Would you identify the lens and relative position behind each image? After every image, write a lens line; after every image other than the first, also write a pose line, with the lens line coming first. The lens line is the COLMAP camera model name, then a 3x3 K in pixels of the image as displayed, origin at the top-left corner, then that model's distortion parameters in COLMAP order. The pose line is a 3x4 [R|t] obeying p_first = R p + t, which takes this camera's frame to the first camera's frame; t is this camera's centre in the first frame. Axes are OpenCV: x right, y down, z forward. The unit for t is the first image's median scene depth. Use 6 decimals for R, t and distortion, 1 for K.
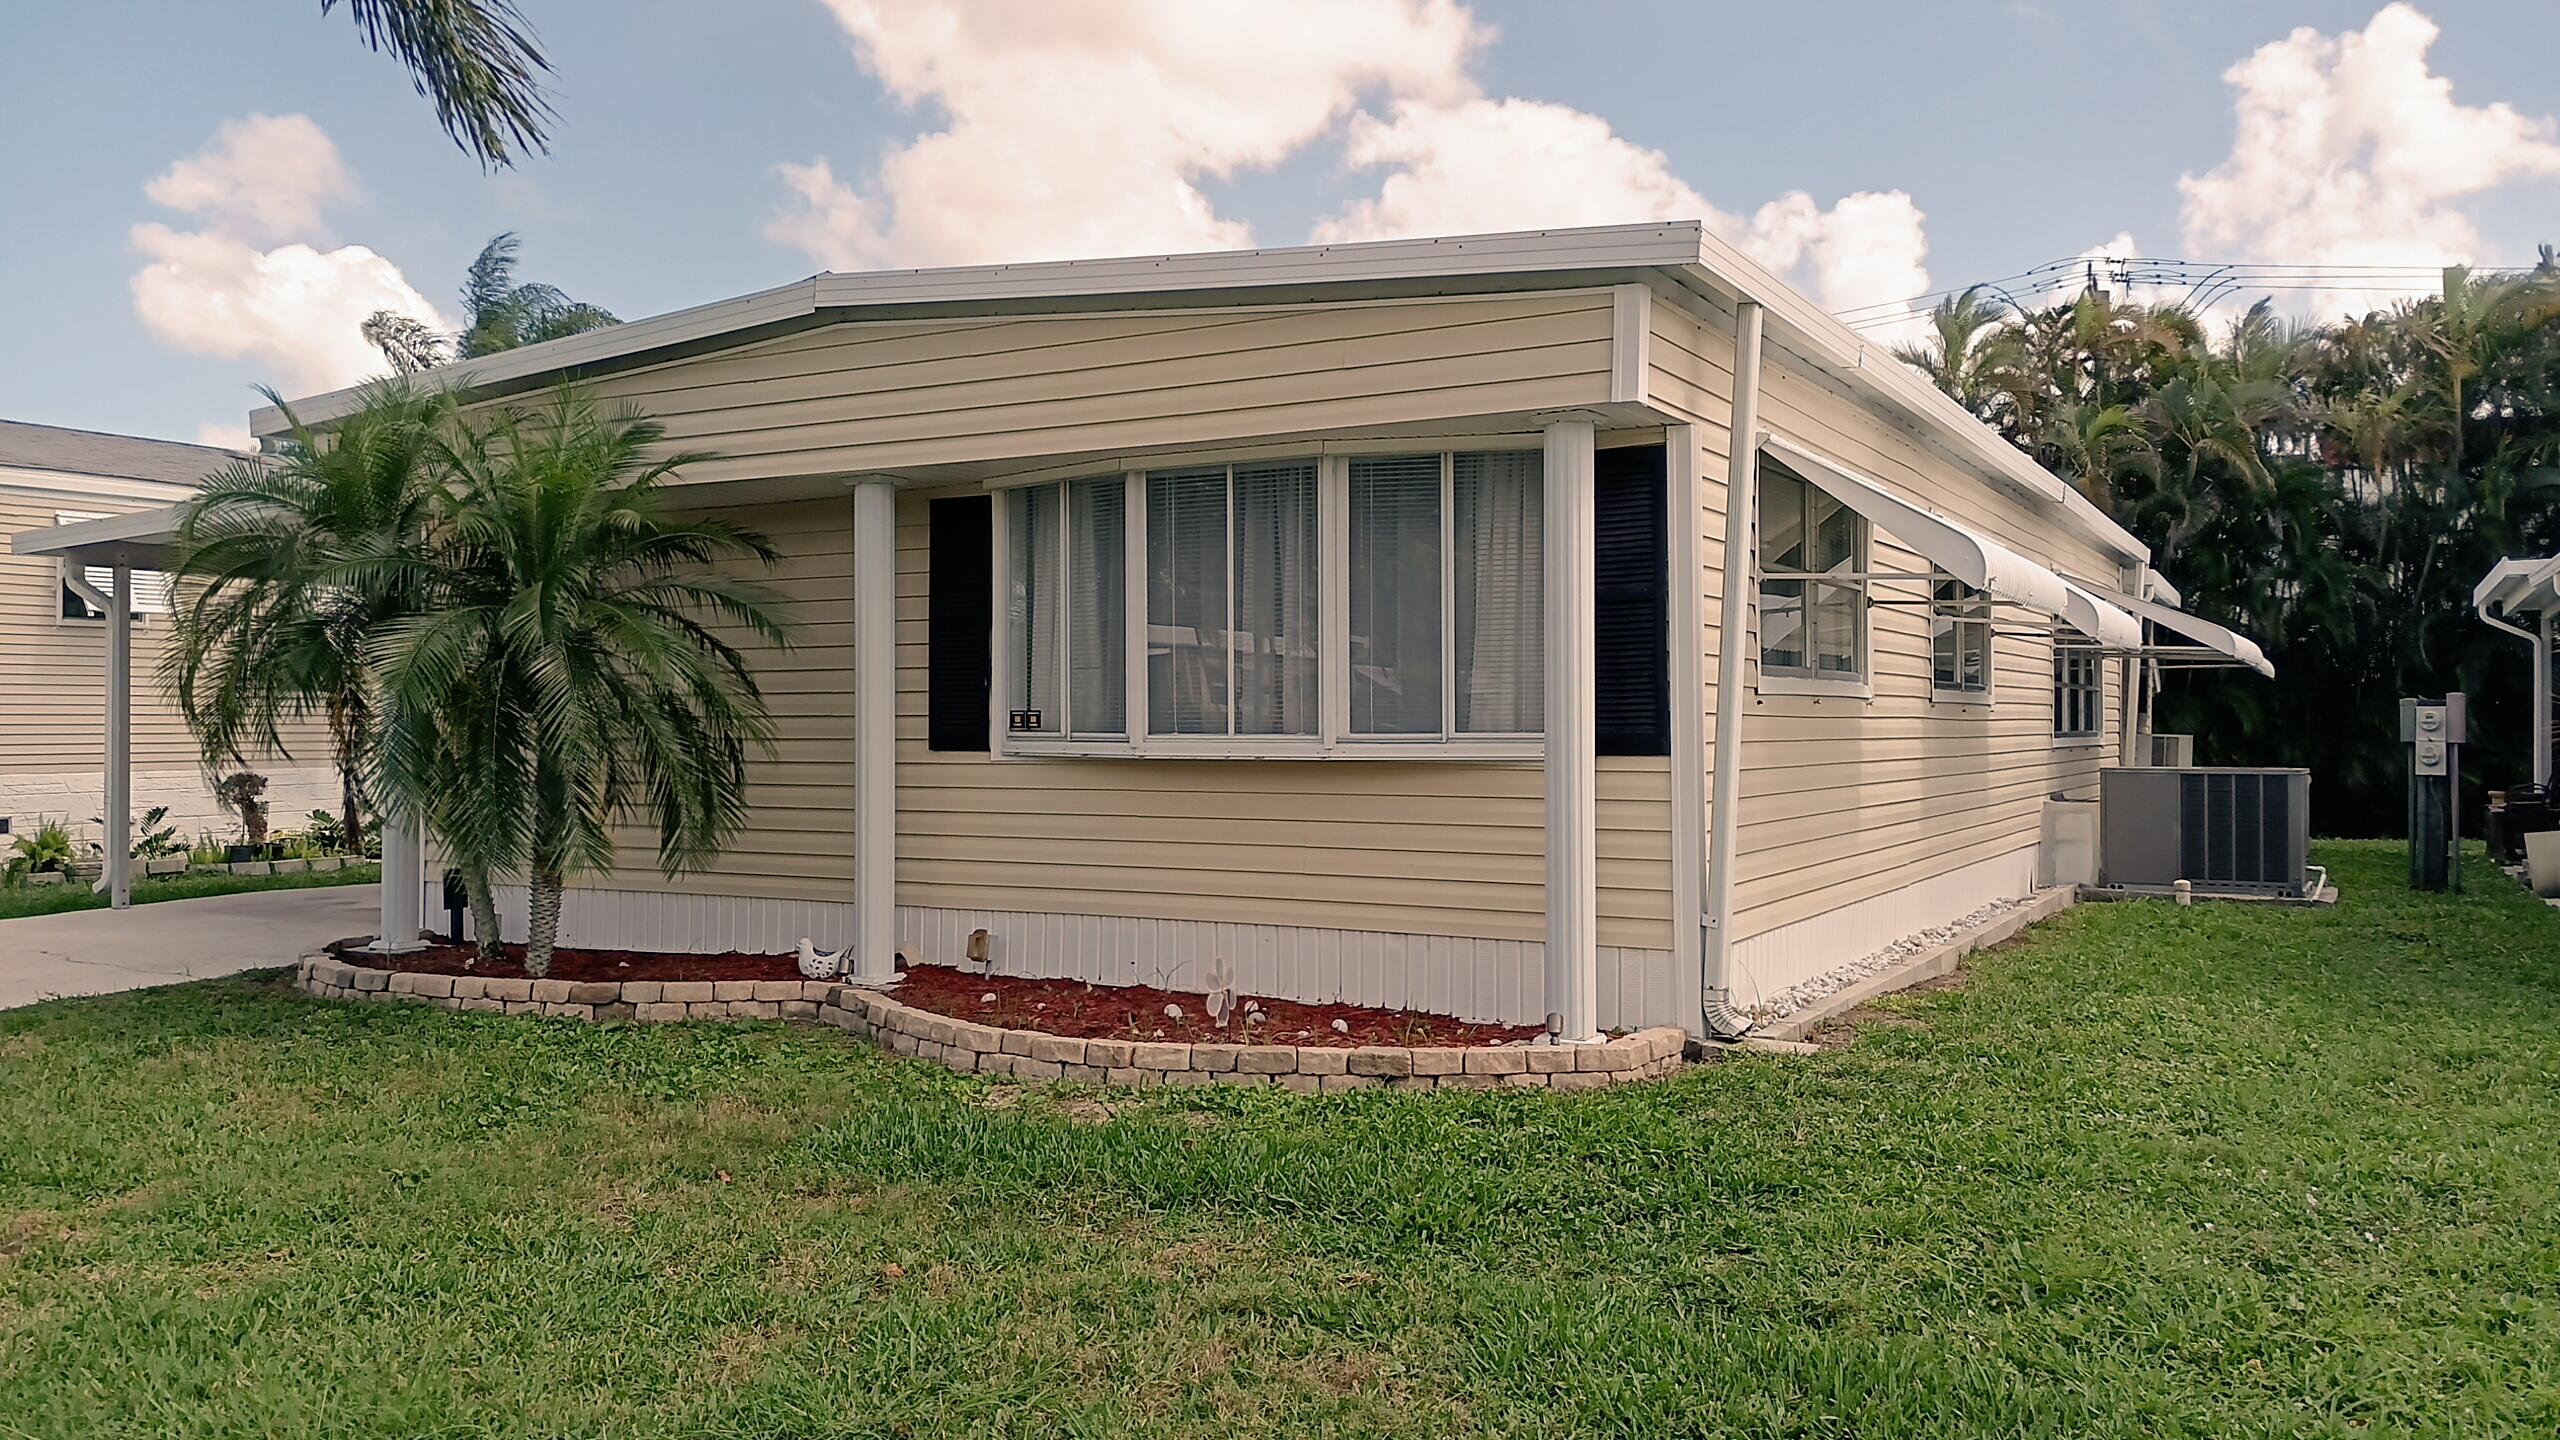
lens RADIAL K [[1935.7, 0, 1284.5], [0, 1935.7, 714.5], [0, 0, 1]] dist [0.048153, 0.003456]
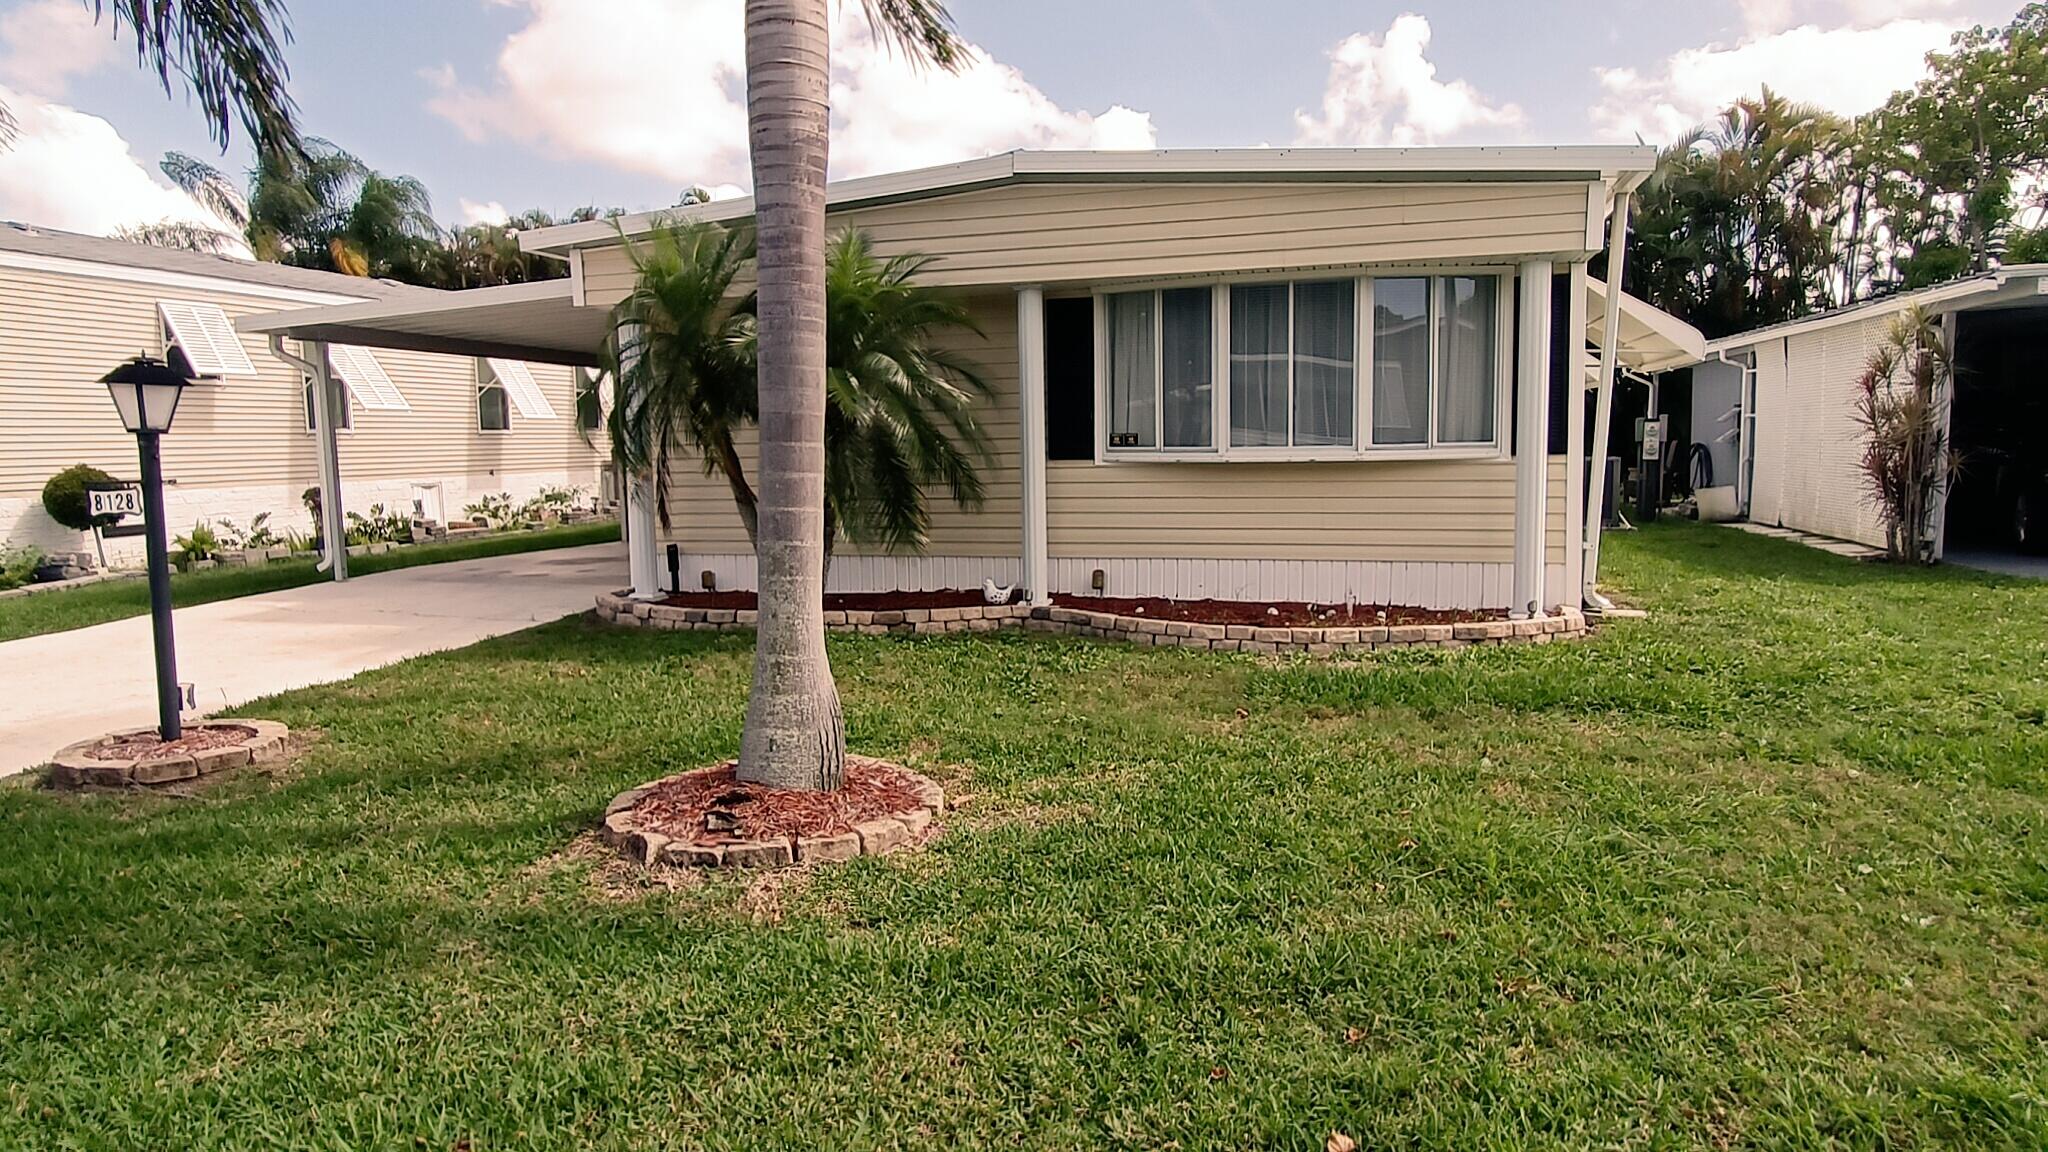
lens RADIAL K [[1207.9, 0, 1021.2], [0, 1207.9, 570.9], [0, 0, 1]] dist [-0.001471, 0.000915]
pose [[0.971002, -0.040000, 0.235700, -0.463038], [0.013596, 0.993547, 0.112601, -0.003148], [-0.238683, -0.106131, 0.965281, 0.037600]]
